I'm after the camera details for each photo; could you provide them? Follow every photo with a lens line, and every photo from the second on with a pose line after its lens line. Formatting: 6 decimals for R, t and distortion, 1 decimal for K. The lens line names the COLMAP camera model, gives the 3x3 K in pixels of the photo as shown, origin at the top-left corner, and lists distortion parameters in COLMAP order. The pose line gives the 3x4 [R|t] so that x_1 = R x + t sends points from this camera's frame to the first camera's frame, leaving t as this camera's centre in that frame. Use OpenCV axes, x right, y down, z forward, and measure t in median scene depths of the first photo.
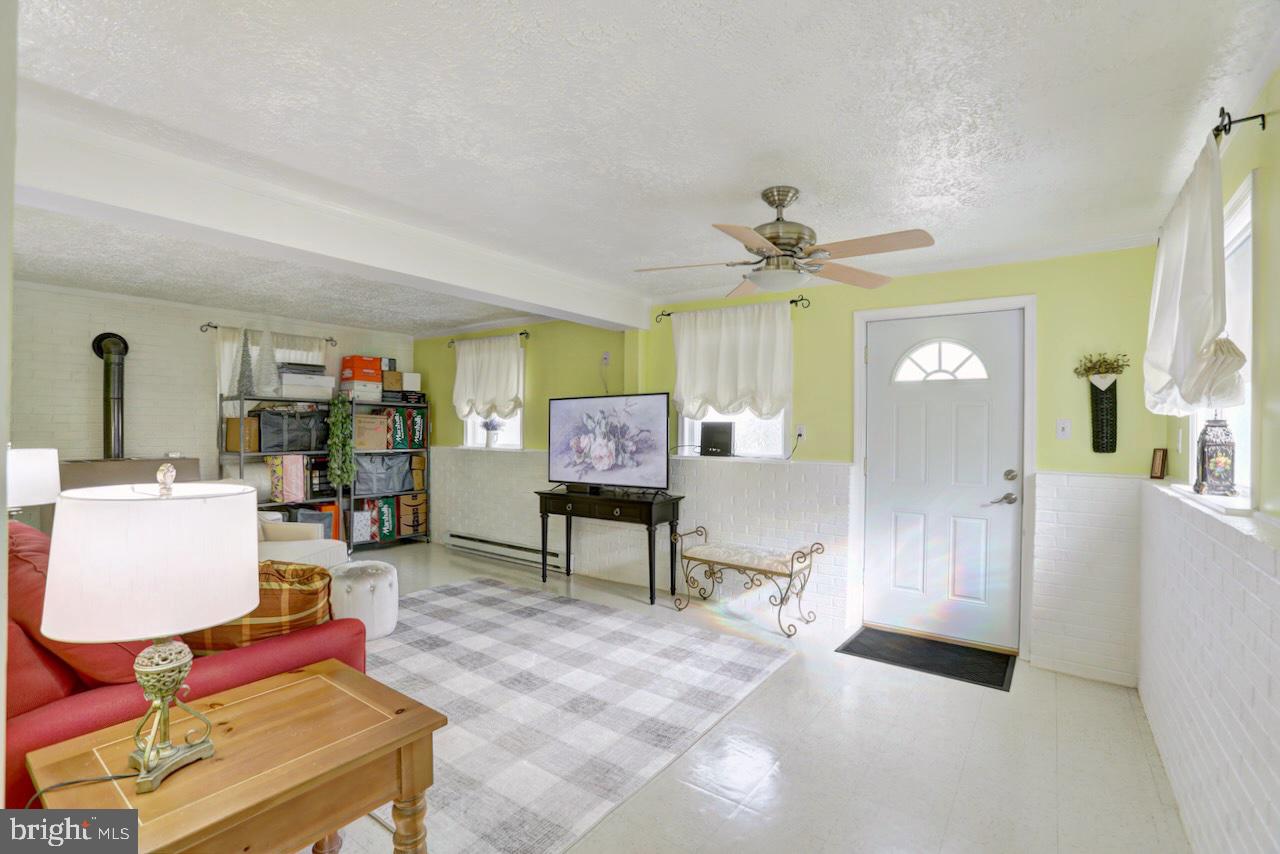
lens RADIAL K [[591.2, 0, 638.1], [0, 591.2, 429.0], [0, 0, 1]] dist [-0.056215, 0.017597]
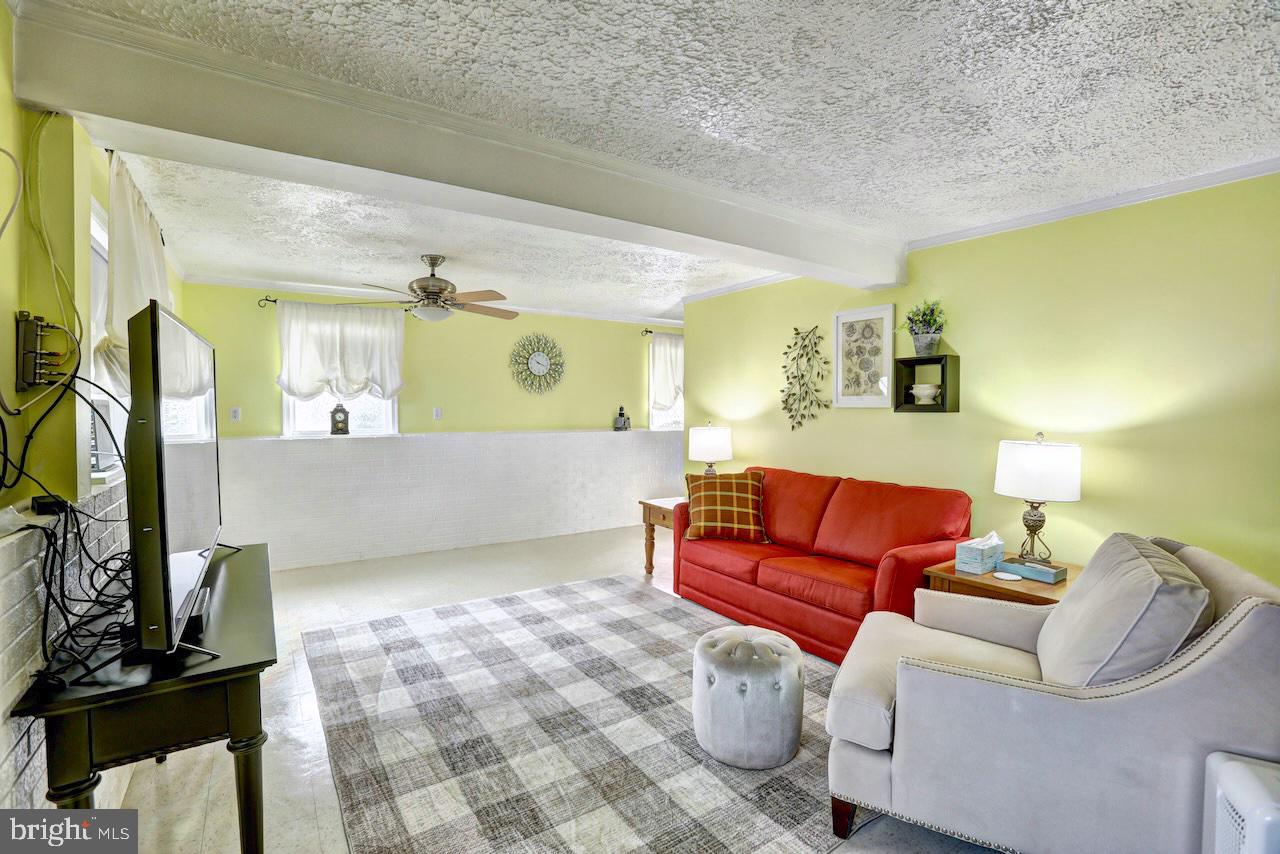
lens RADIAL K [[591.2, 0, 640.1], [0, 591.2, 424.9], [0, 0, 1]] dist [-0.056215, 0.017597]
pose [[-0.940177, -0.021860, 0.339983, -0.626874], [-0.009707, 0.999253, 0.037406, -0.016254], [-0.340547, 0.031868, -0.939687, 1.771284]]
